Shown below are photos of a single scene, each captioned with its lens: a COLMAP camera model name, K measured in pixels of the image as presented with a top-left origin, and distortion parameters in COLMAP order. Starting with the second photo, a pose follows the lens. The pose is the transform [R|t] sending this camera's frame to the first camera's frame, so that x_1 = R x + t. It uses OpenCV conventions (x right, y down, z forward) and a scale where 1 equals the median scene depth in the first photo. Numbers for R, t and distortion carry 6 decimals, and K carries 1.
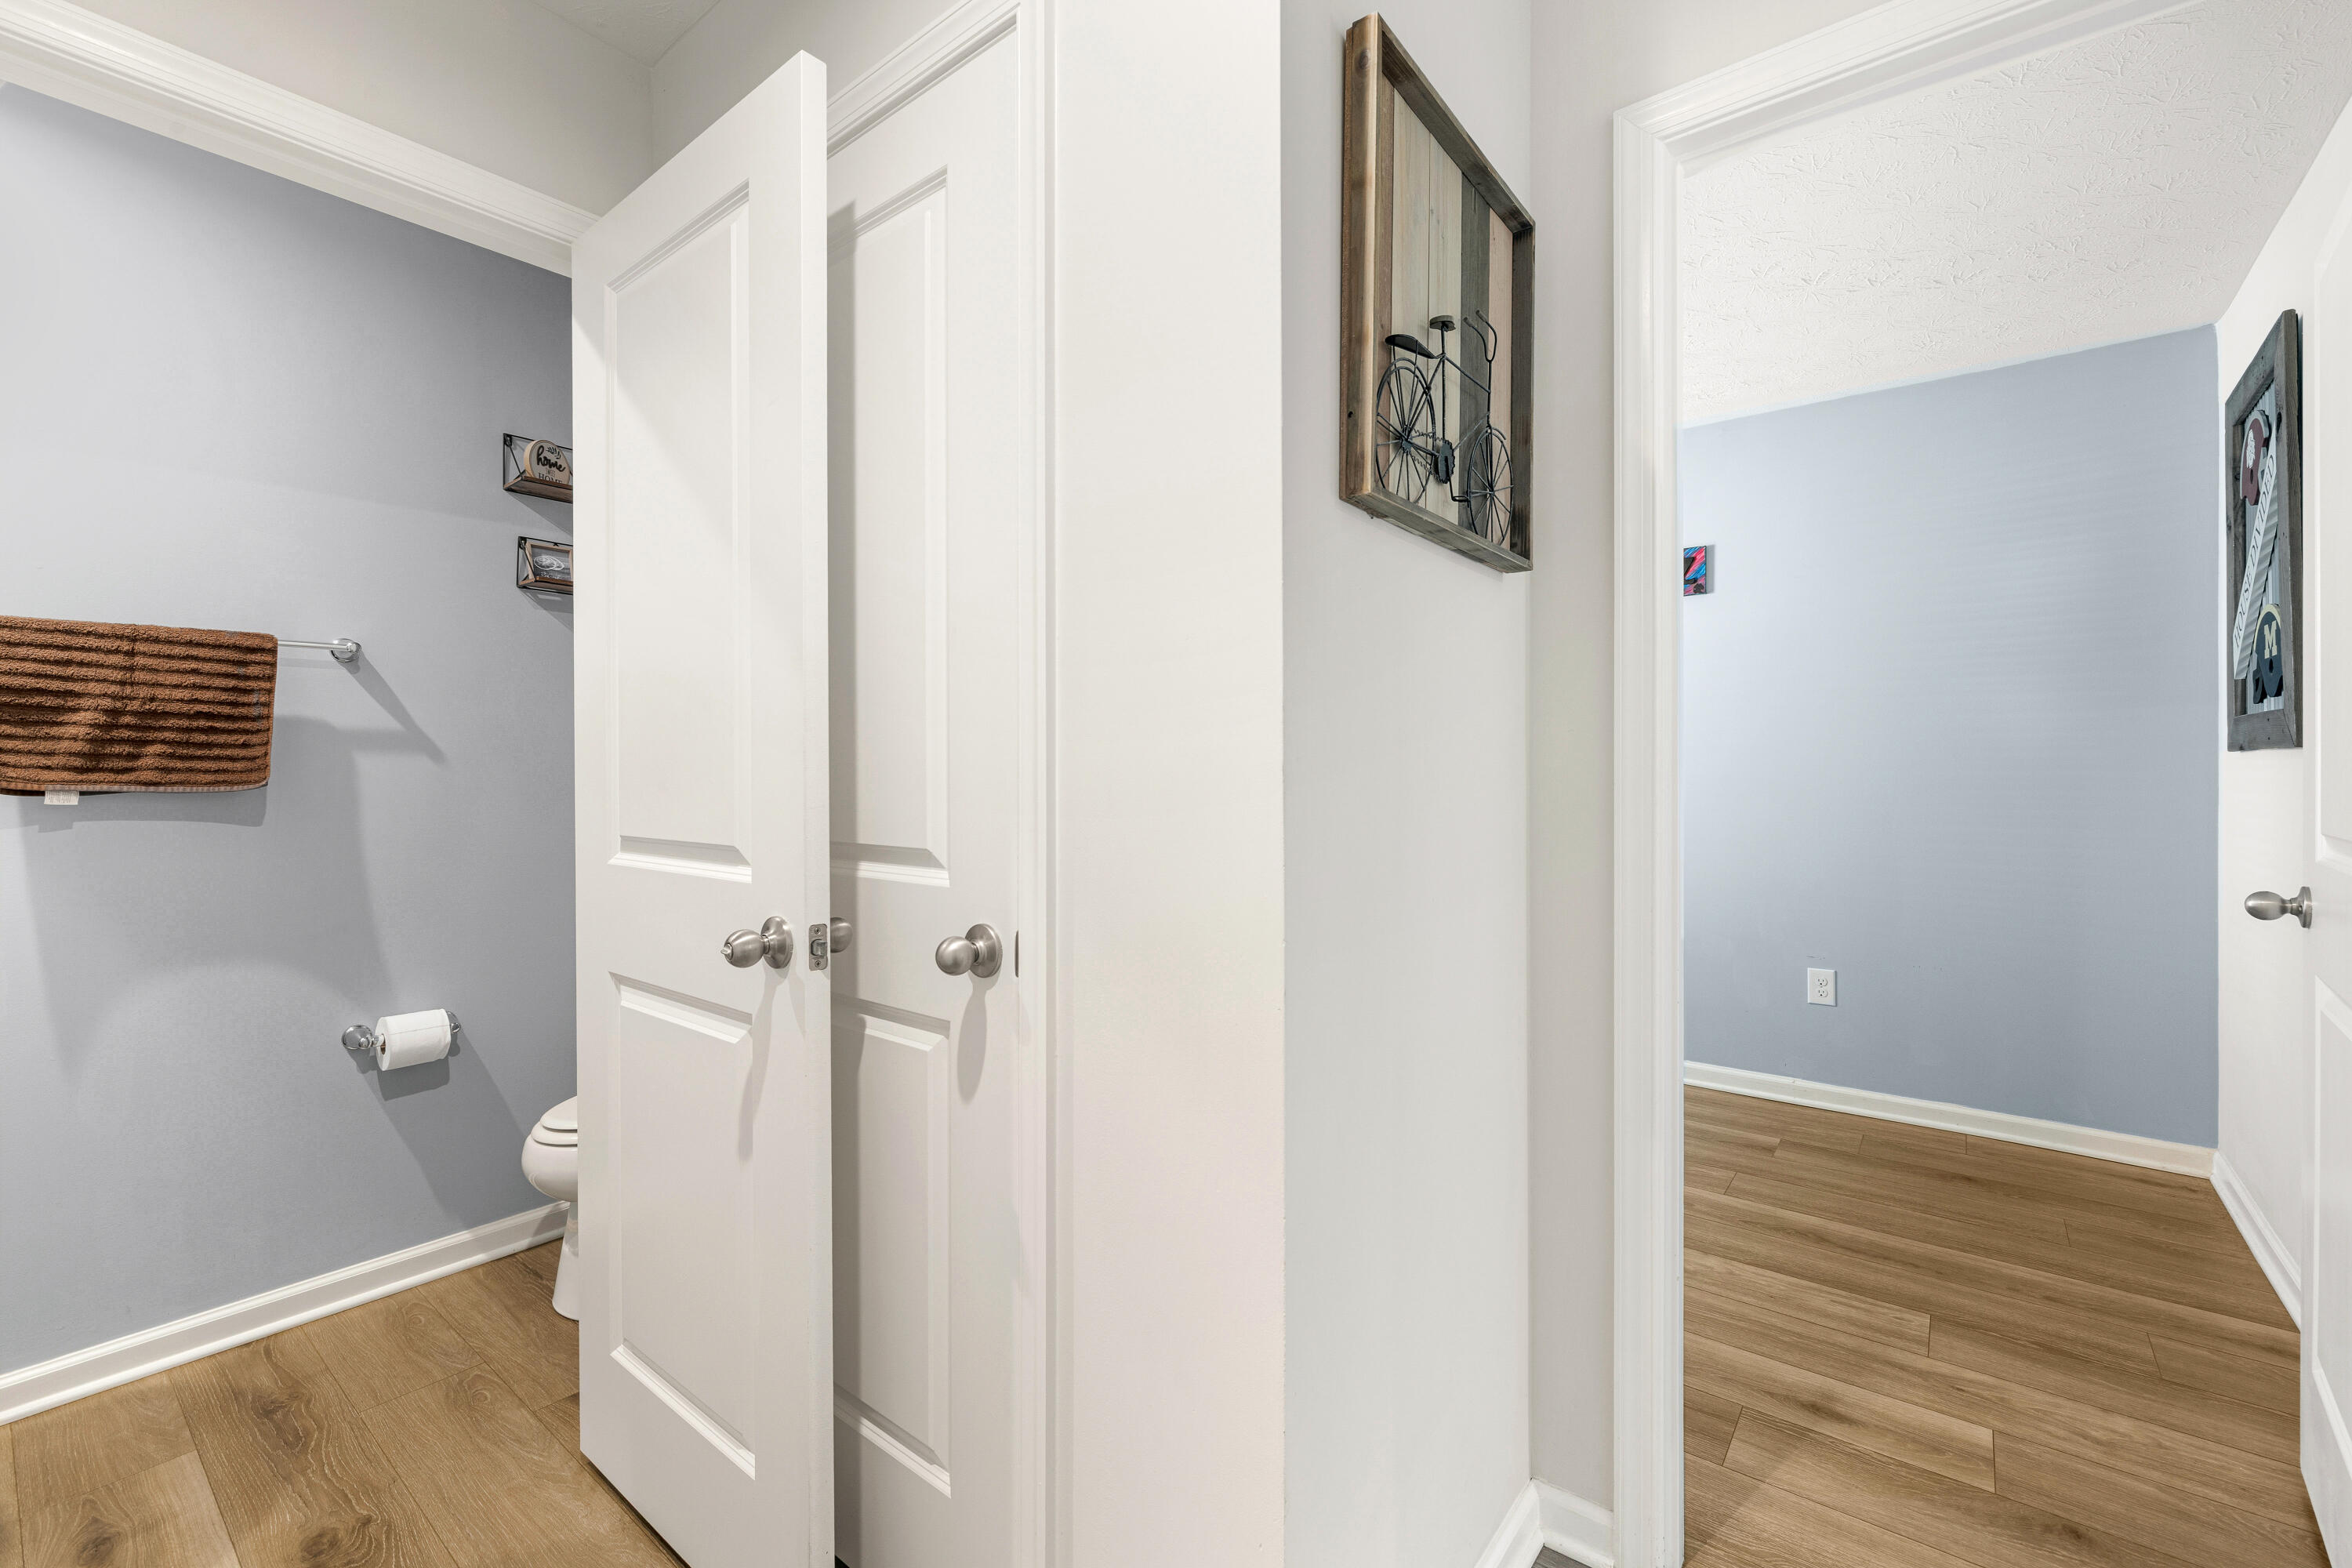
lens RADIAL K [[982.7, 0, 1165.8], [0, 982.7, 764.9], [0, 0, 1]] dist [-0.001581, 0.000803]
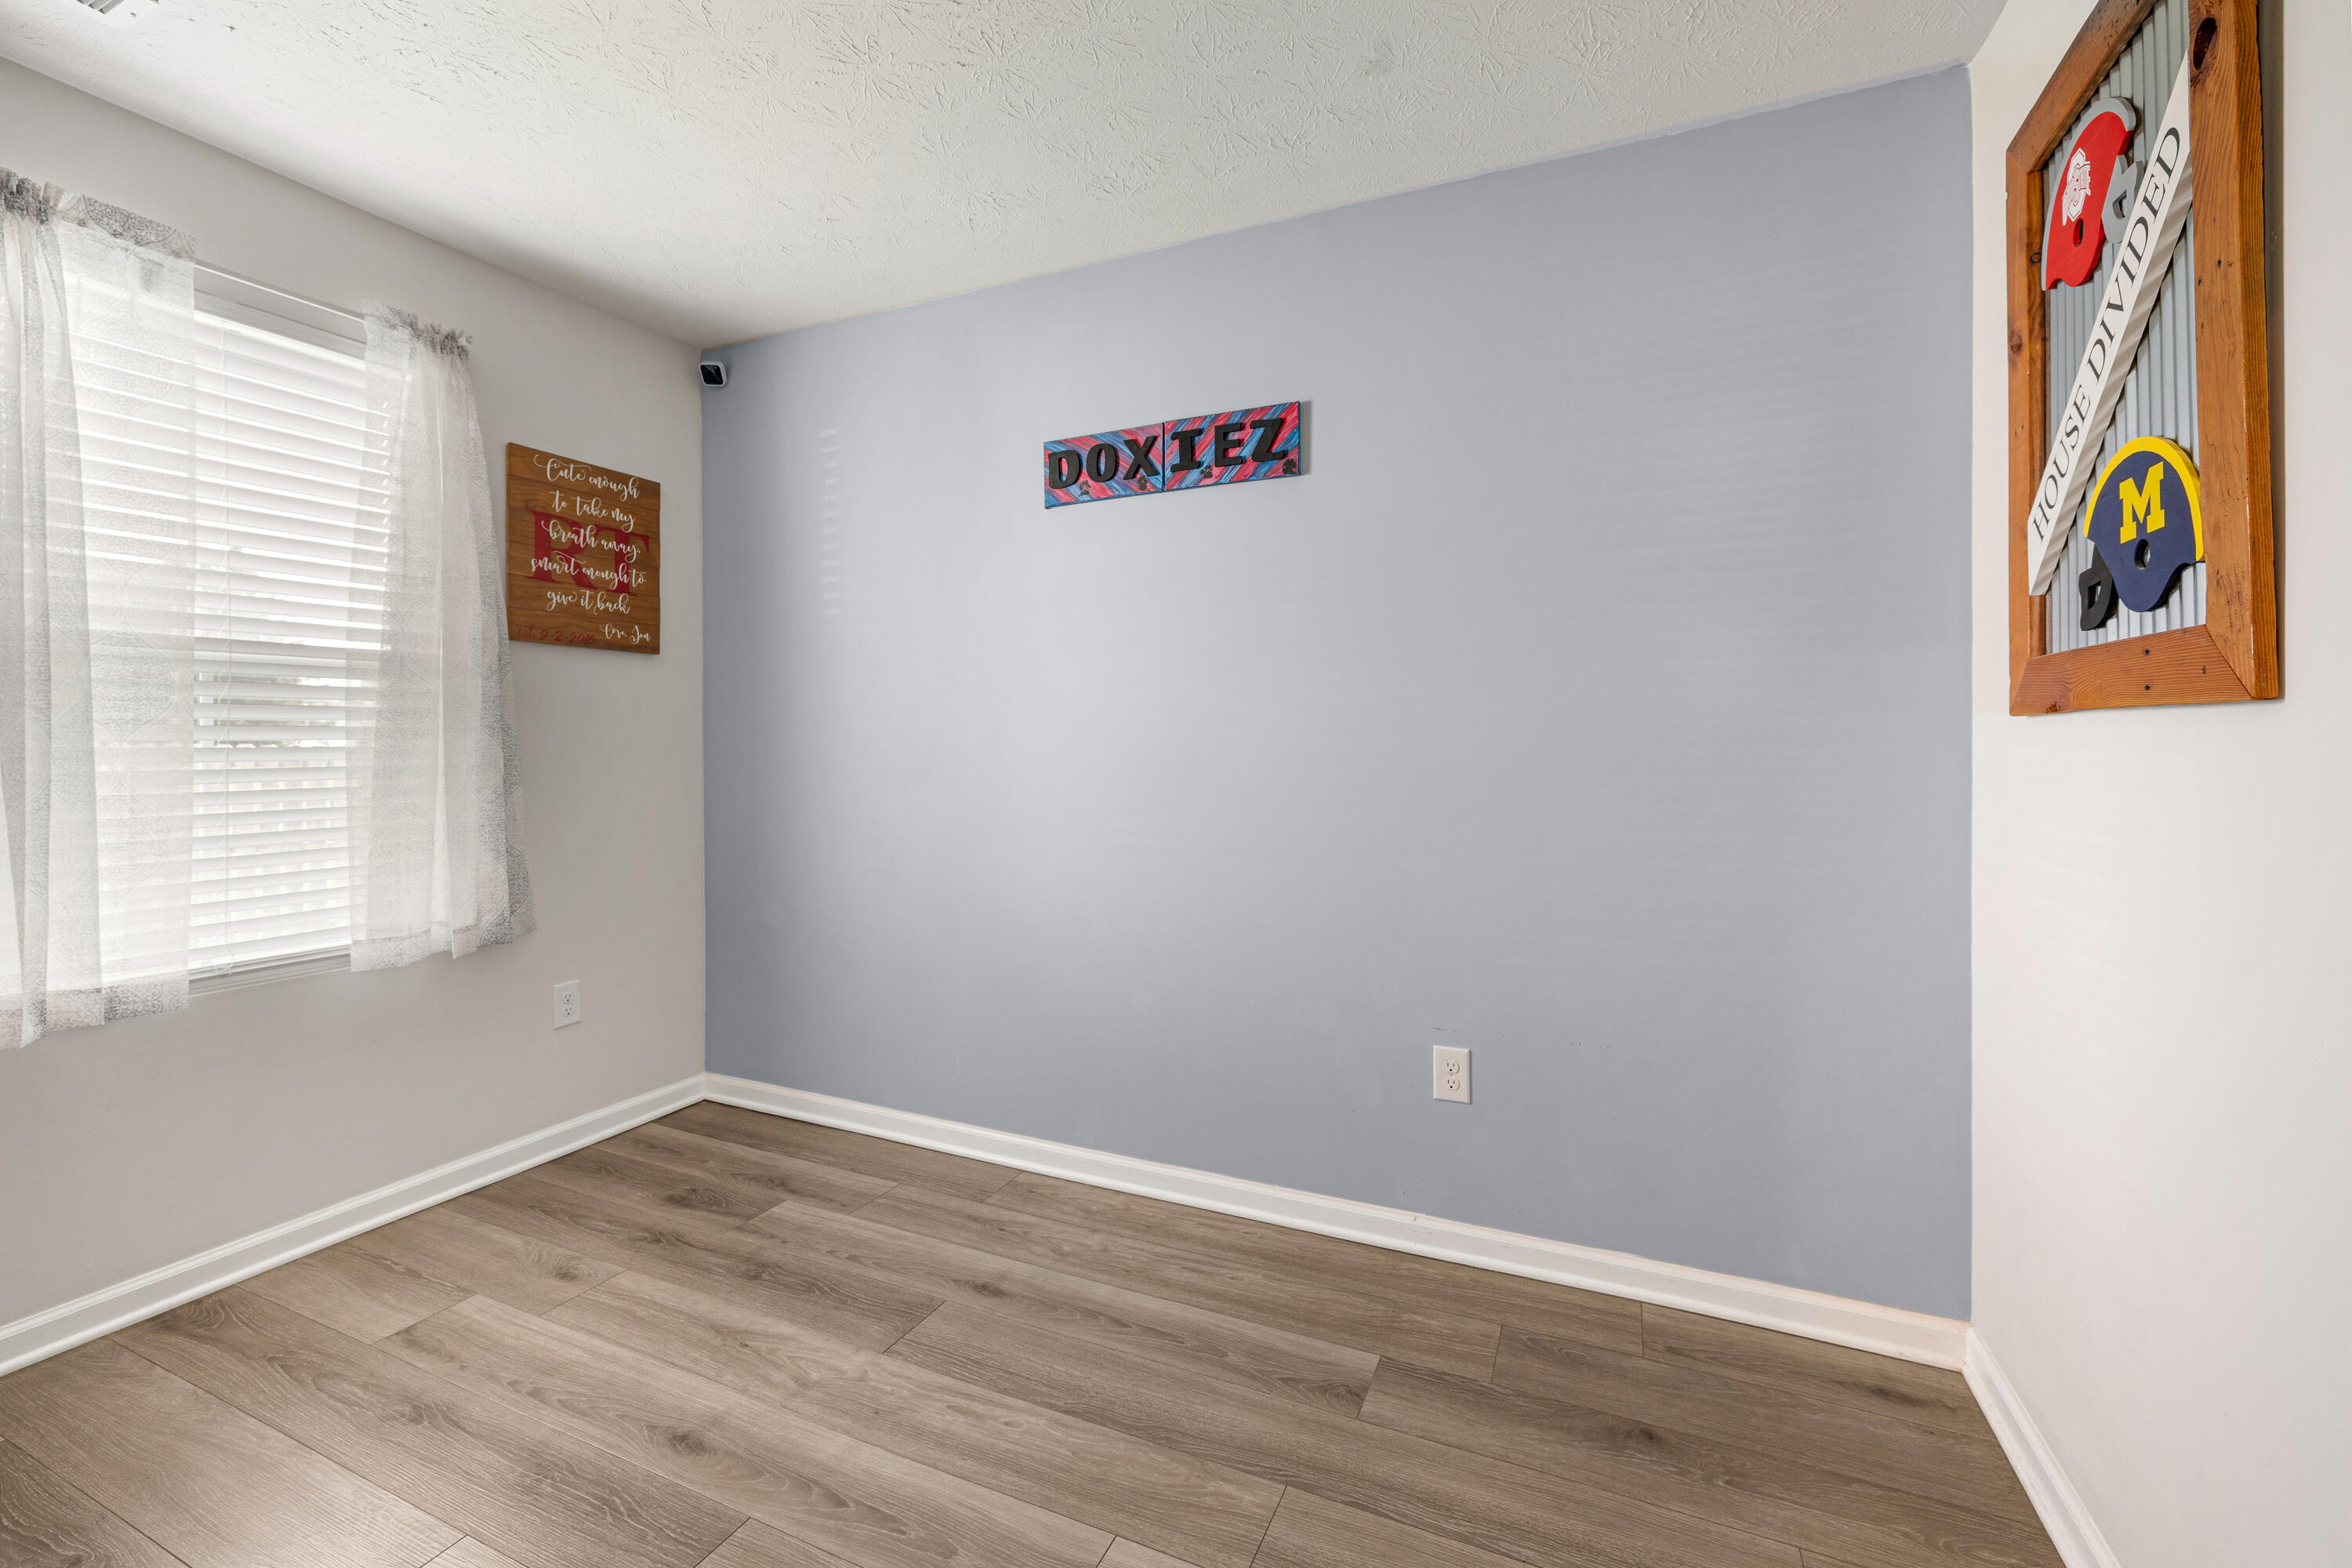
lens RADIAL K [[964.6, 0, 1160.5], [0, 964.6, 738.6], [0, 0, 1]] dist [-0.011237, 0.000021]
pose [[0.971151, 0.000174, 0.238465, 0.397096], [-0.000507, 0.999999, 0.001337, 0.000742], [-0.238464, -0.001419, 0.971150, 0.515137]]
